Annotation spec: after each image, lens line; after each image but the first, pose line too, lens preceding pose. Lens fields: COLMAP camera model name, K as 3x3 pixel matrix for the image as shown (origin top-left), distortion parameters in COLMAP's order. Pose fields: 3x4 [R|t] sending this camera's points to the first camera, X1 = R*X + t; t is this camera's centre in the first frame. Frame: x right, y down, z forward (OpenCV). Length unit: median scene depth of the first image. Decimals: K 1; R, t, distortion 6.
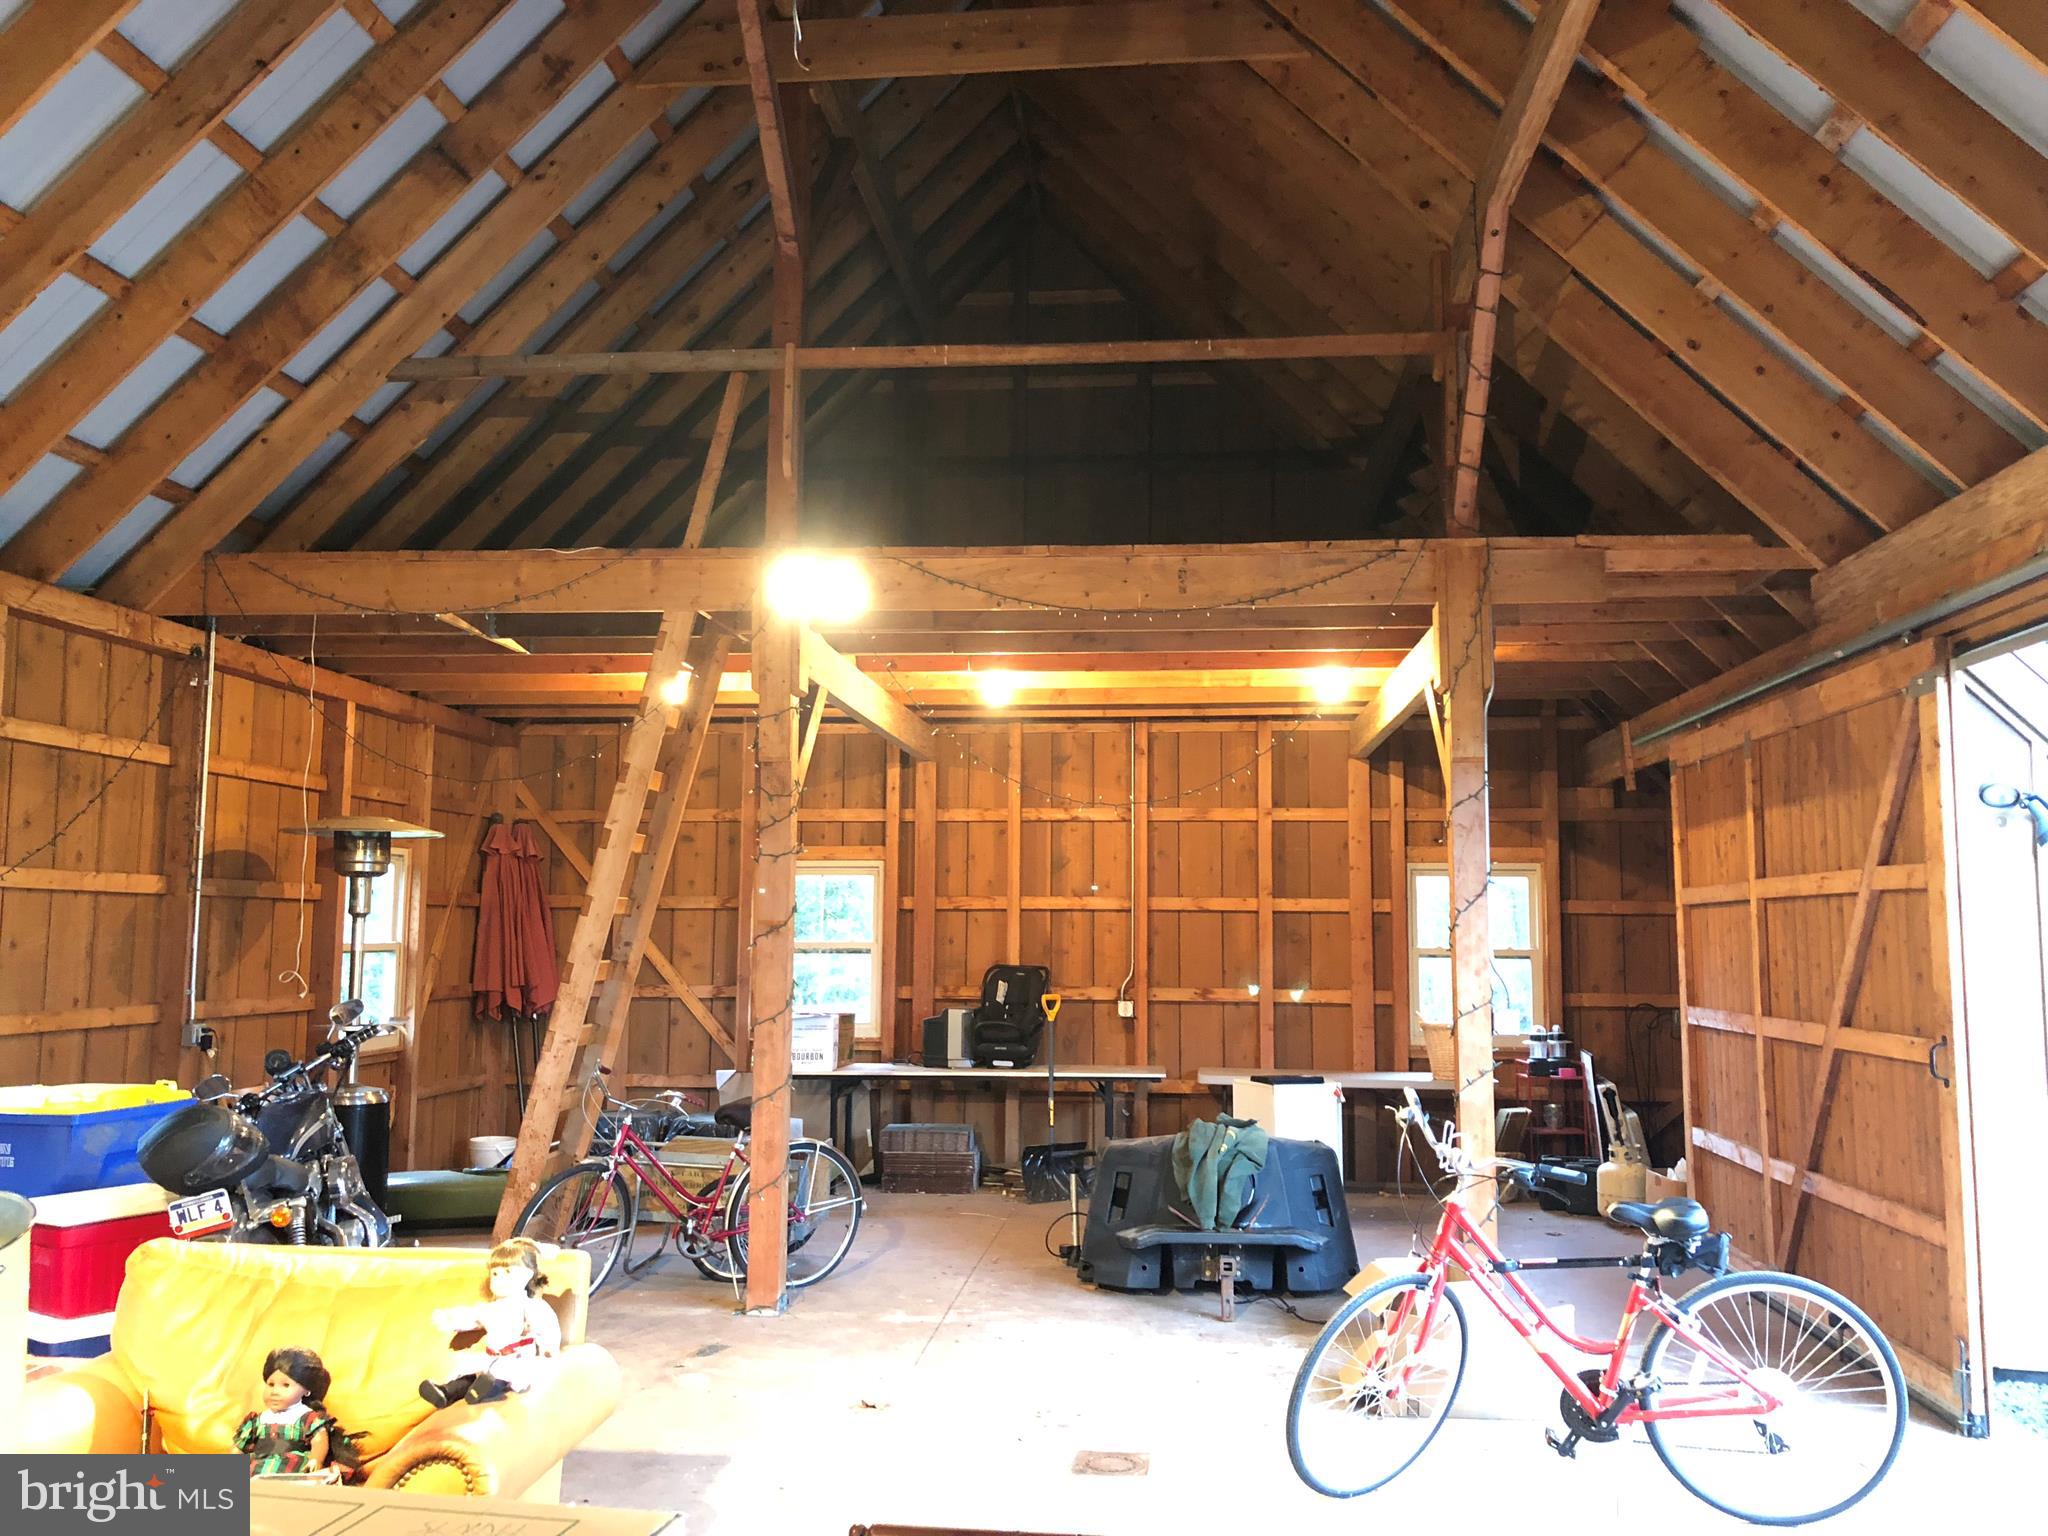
lens RADIAL K [[1644.9, 0, 1017.0], [0, 1644.9, 772.9], [0, 0, 1]] dist [0.019545, -0.020986]
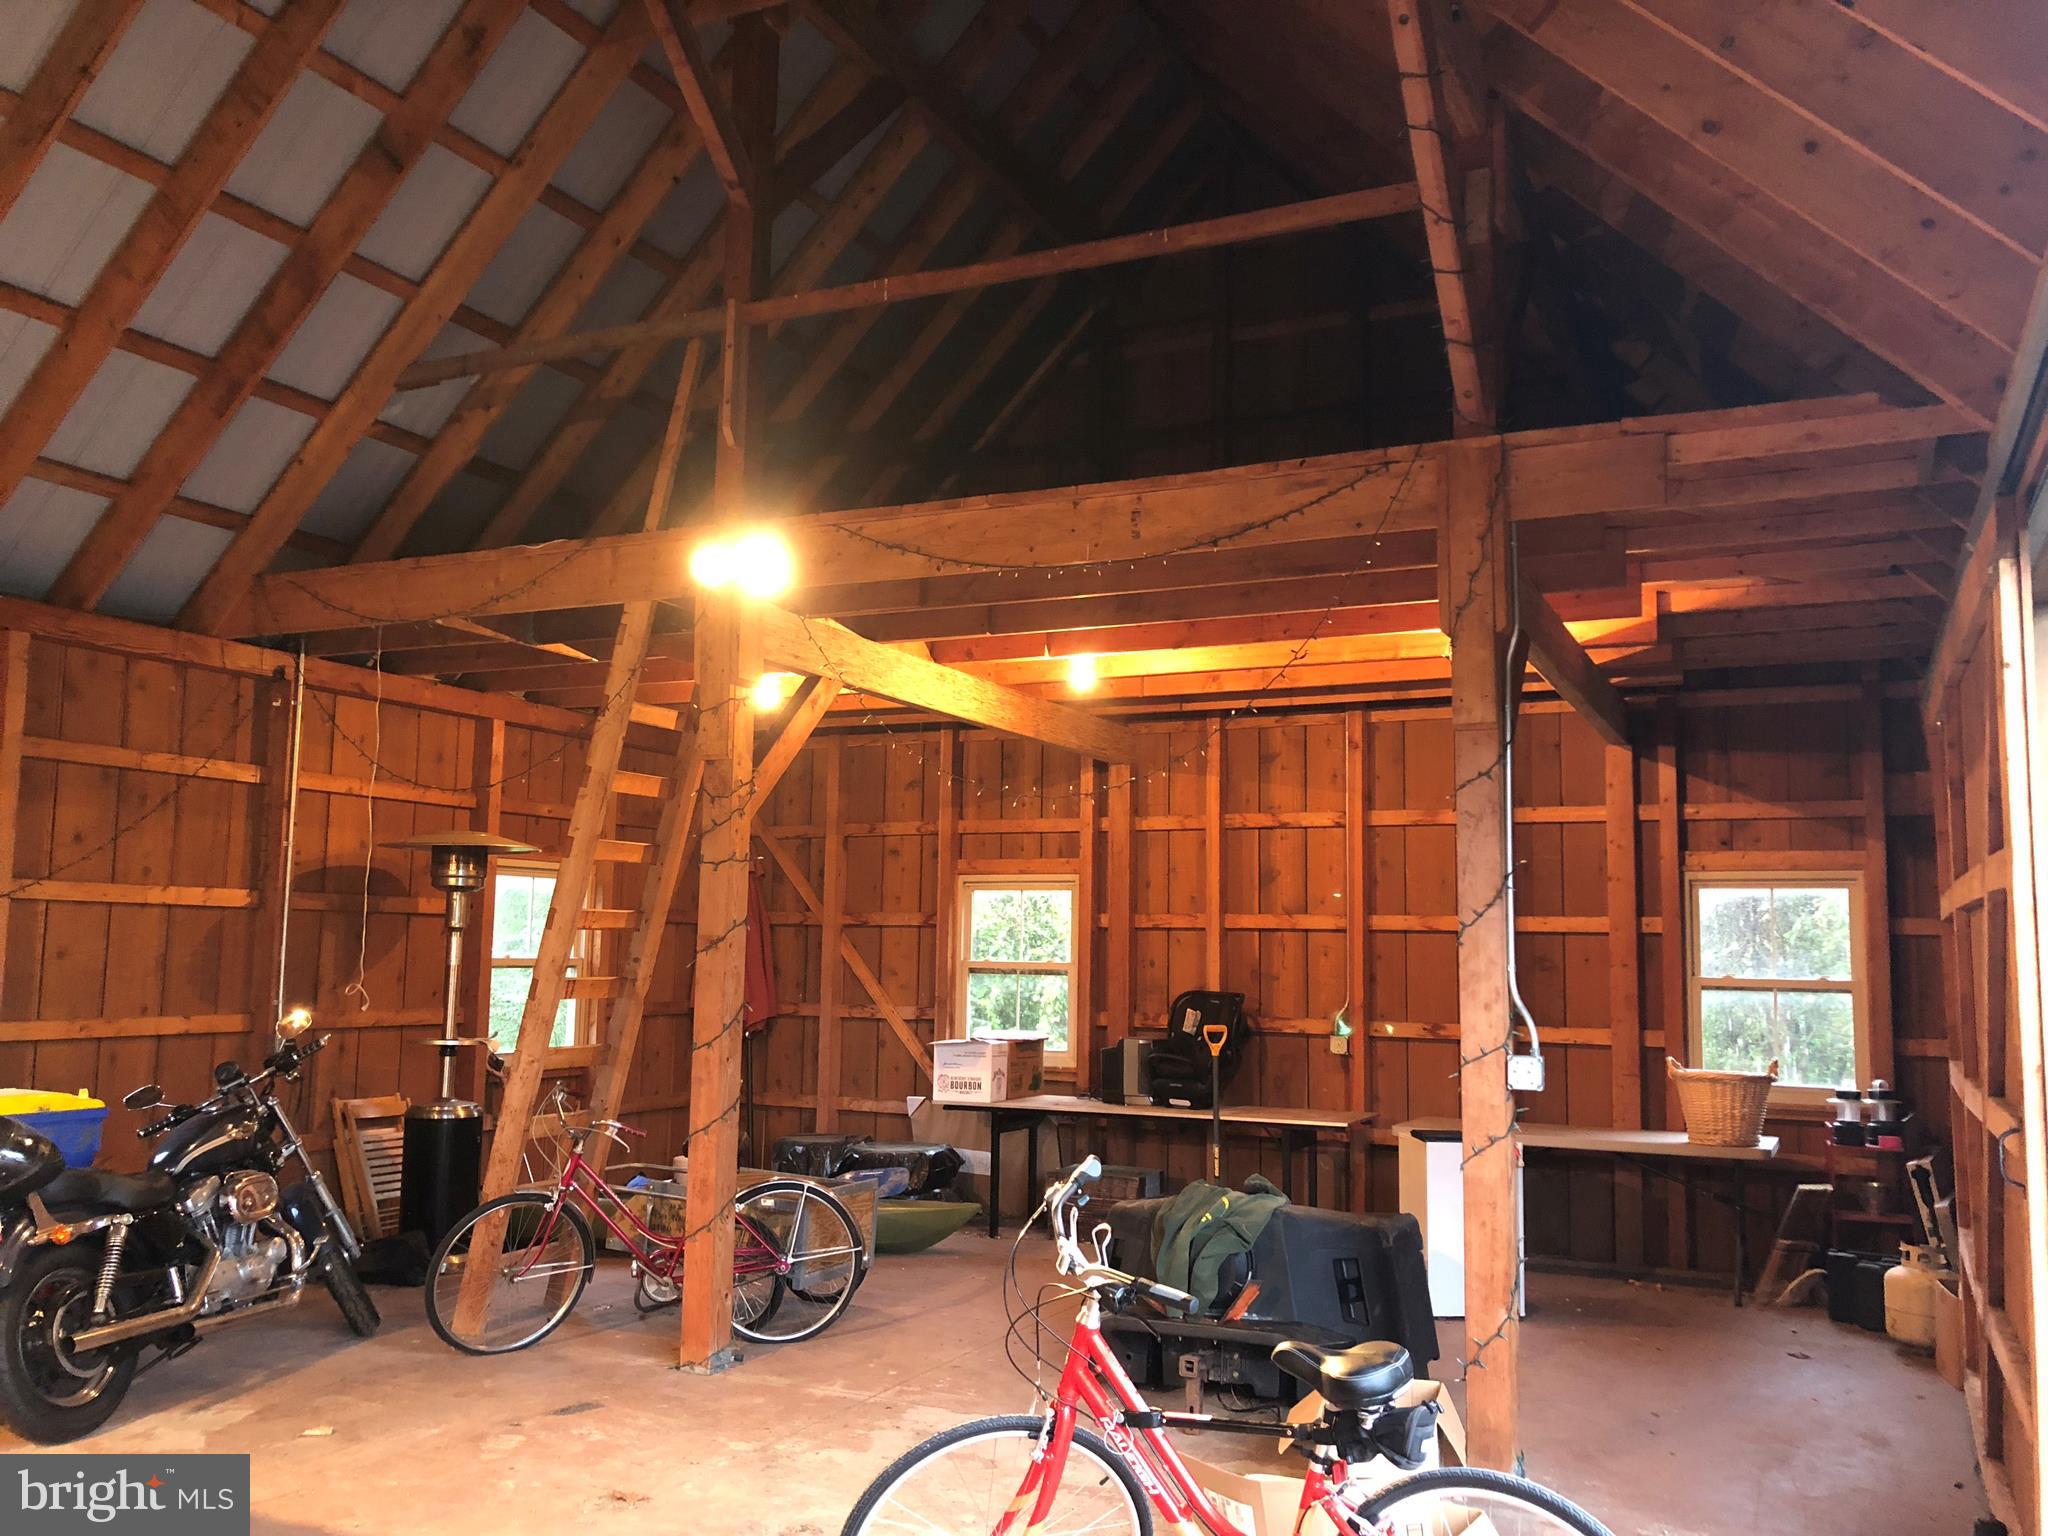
lens RADIAL K [[1644.9, 0, 1029.9], [0, 1644.9, 779.6], [0, 0, 1]] dist [0.019545, -0.020986]
pose [[0.941685, -0.027205, -0.335393, 0.294257], [0.023419, 0.999608, -0.015328, 0.020560], [0.335679, 0.006579, 0.941953, 0.187894]]
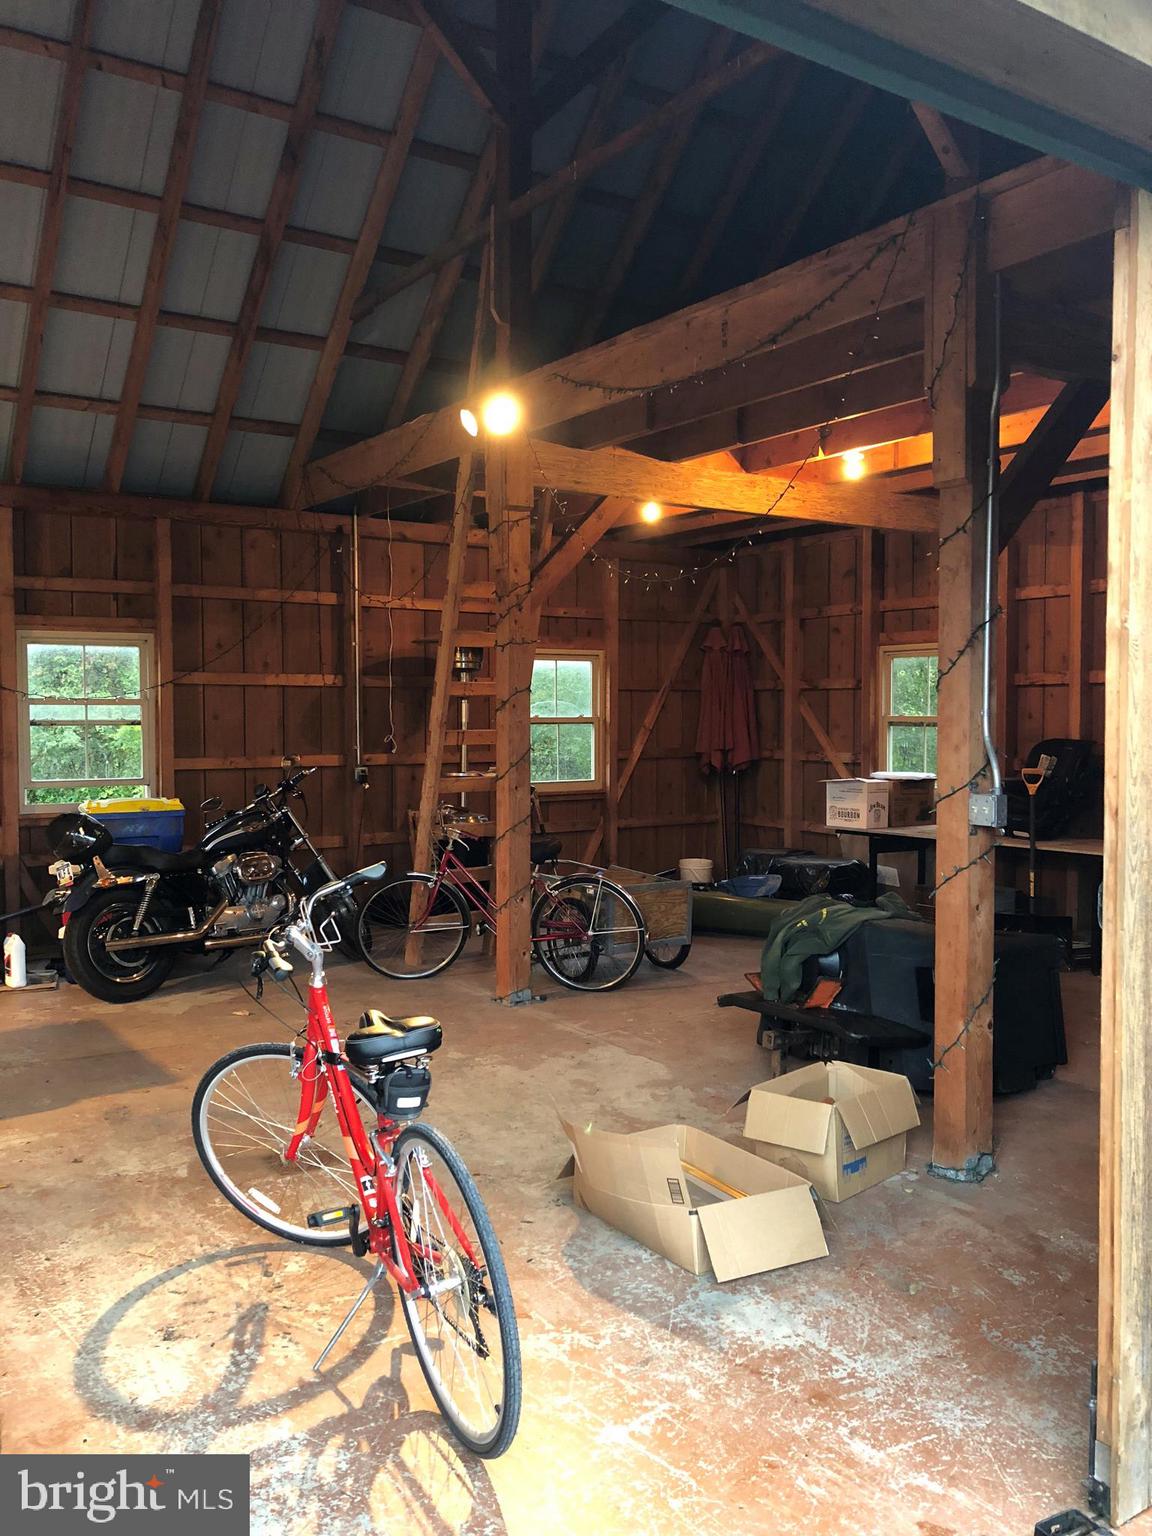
lens RADIAL K [[1233.7, 0, 567.6], [0, 1233.7, 764.6], [0, 0, 1]] dist [0.019545, -0.020986]
pose [[0.641273, 0.027431, -0.766822, 0.542950], [0.078650, 0.991747, 0.101250, 0.045377], [0.763272, -0.125239, 0.633823, 0.405879]]
